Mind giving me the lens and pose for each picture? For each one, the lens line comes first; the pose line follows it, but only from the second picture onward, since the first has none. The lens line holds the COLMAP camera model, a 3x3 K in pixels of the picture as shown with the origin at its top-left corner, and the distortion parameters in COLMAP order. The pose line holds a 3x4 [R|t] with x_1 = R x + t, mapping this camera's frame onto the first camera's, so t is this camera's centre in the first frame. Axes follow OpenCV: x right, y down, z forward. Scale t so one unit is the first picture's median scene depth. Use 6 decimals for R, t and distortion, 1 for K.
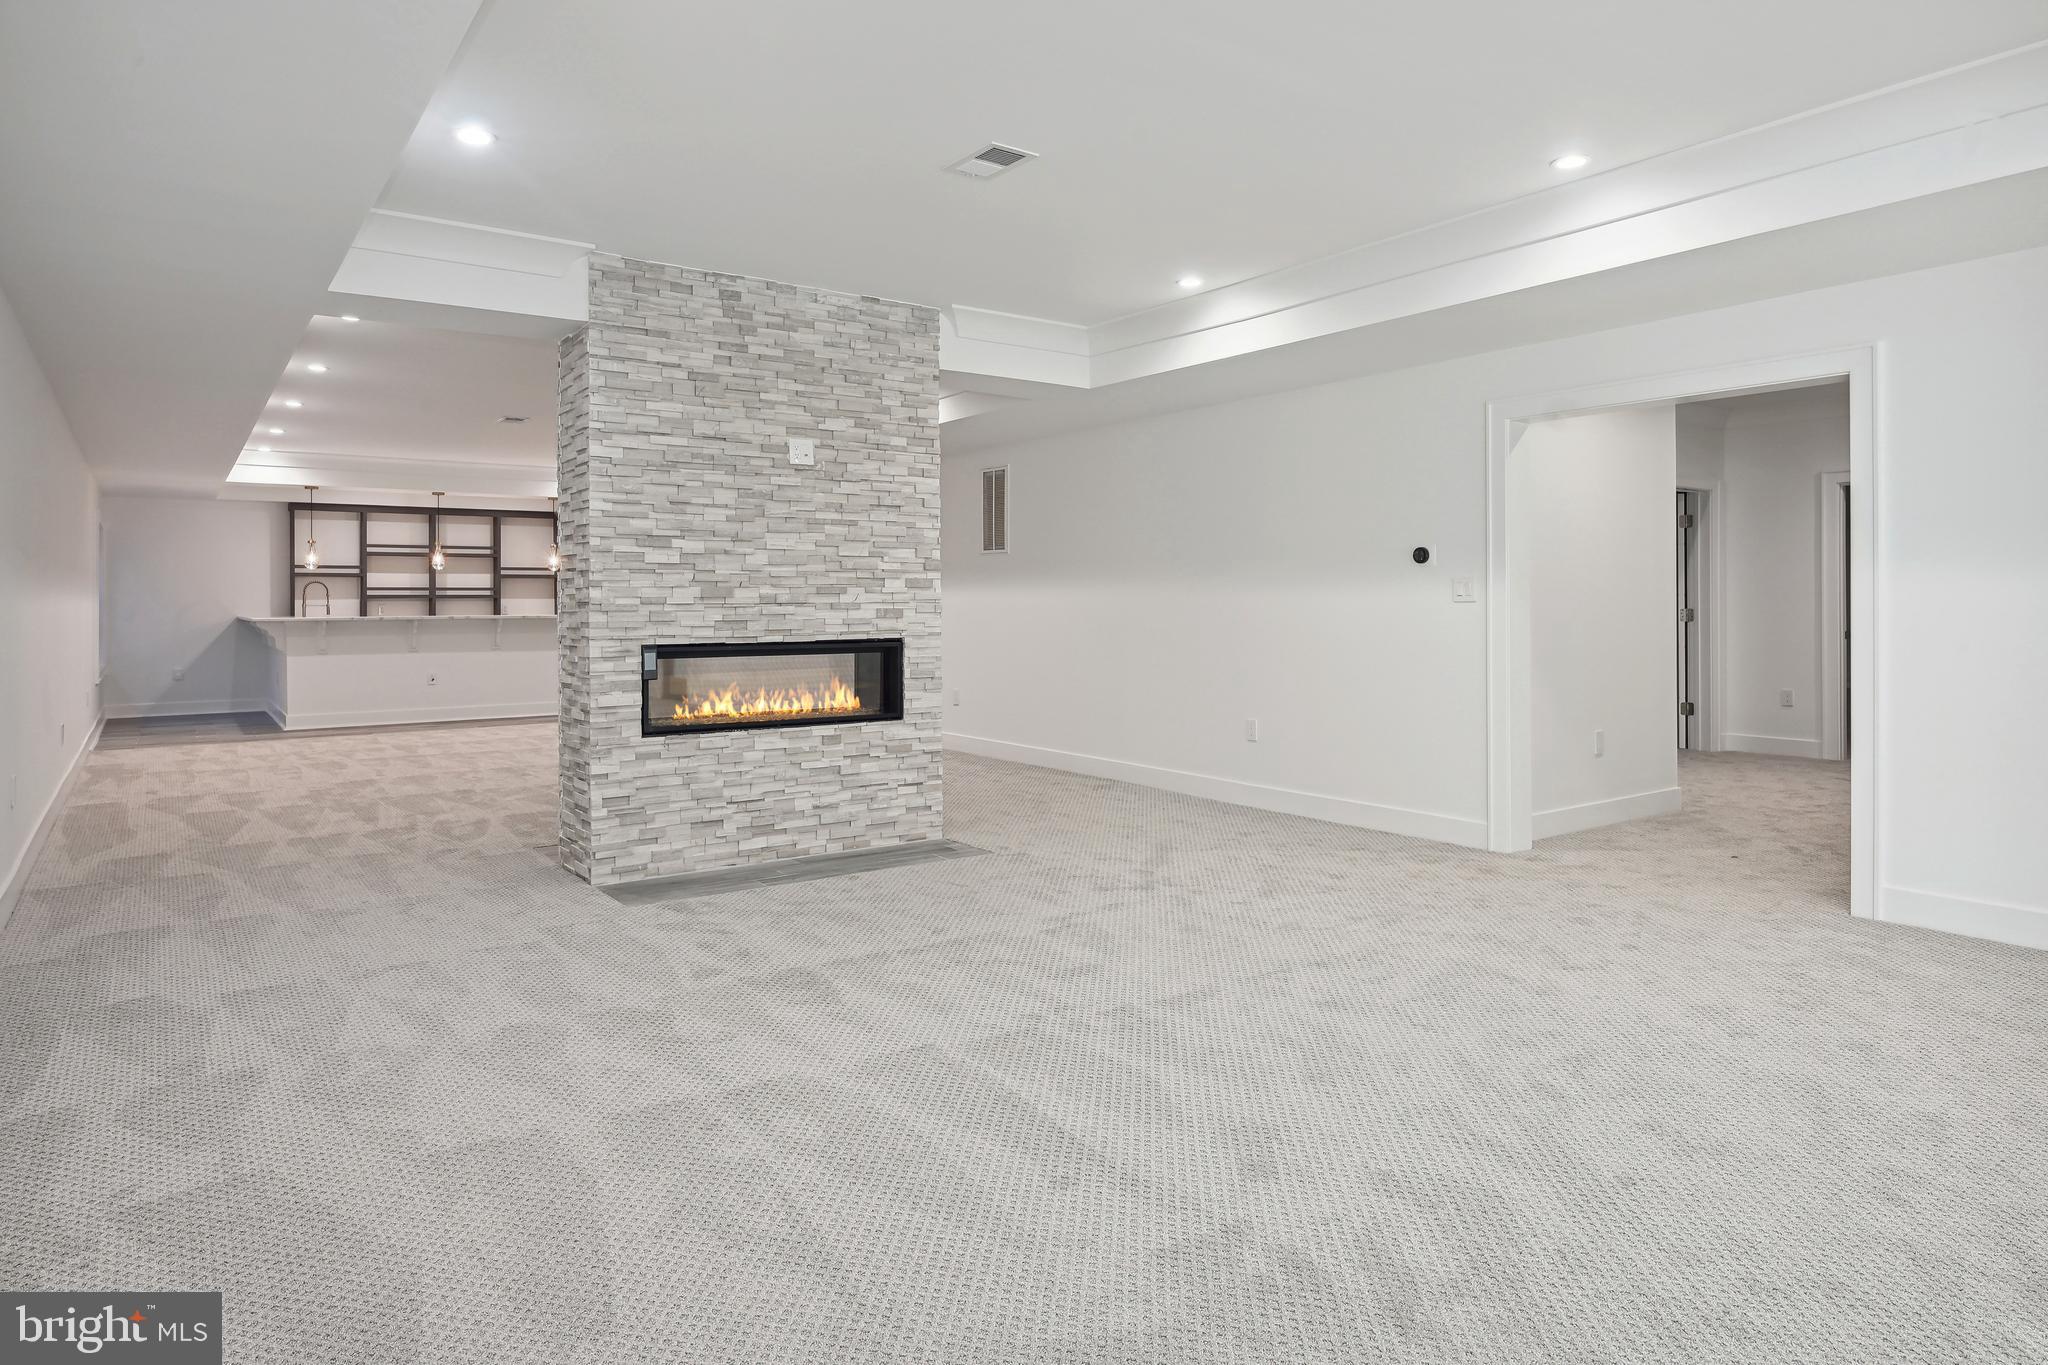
lens RADIAL K [[1201.8, 0, 1021.2], [0, 1201.8, 599.6], [0, 0, 1]] dist [-0.000631, -0.000074]
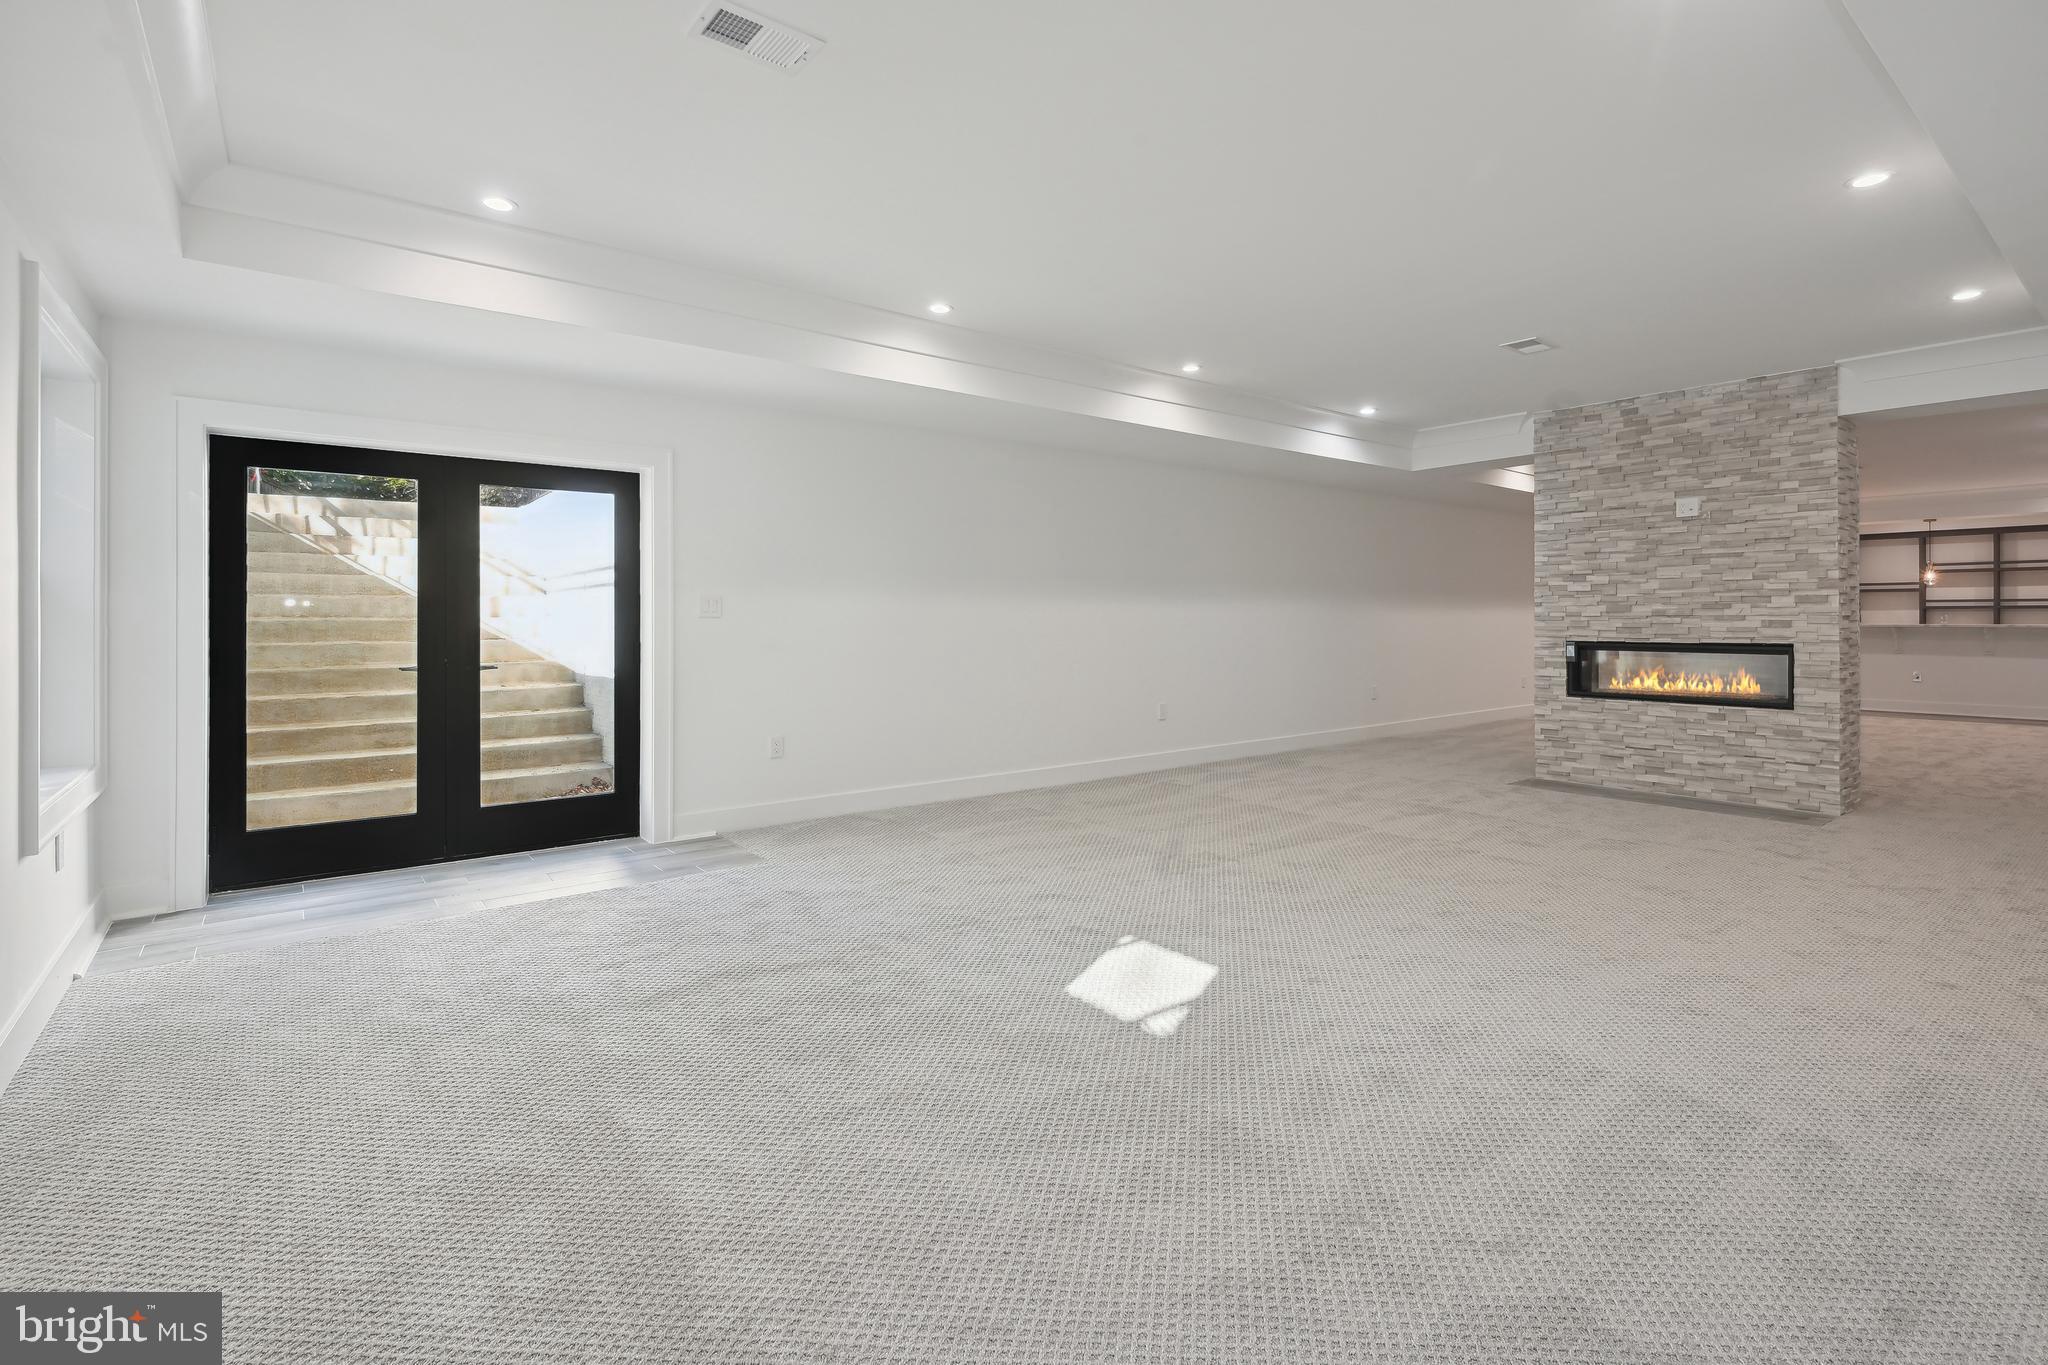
lens RADIAL K [[948.3, 0, 1024.3], [0, 948.3, 624.1], [0, 0, 1]] dist [0.000172, 0.000029]
pose [[0.048803, 0.010937, -0.998749, 0.873476], [0.005257, 0.999923, 0.011207, -0.003425], [0.998795, -0.005797, 0.048742, 0.171609]]
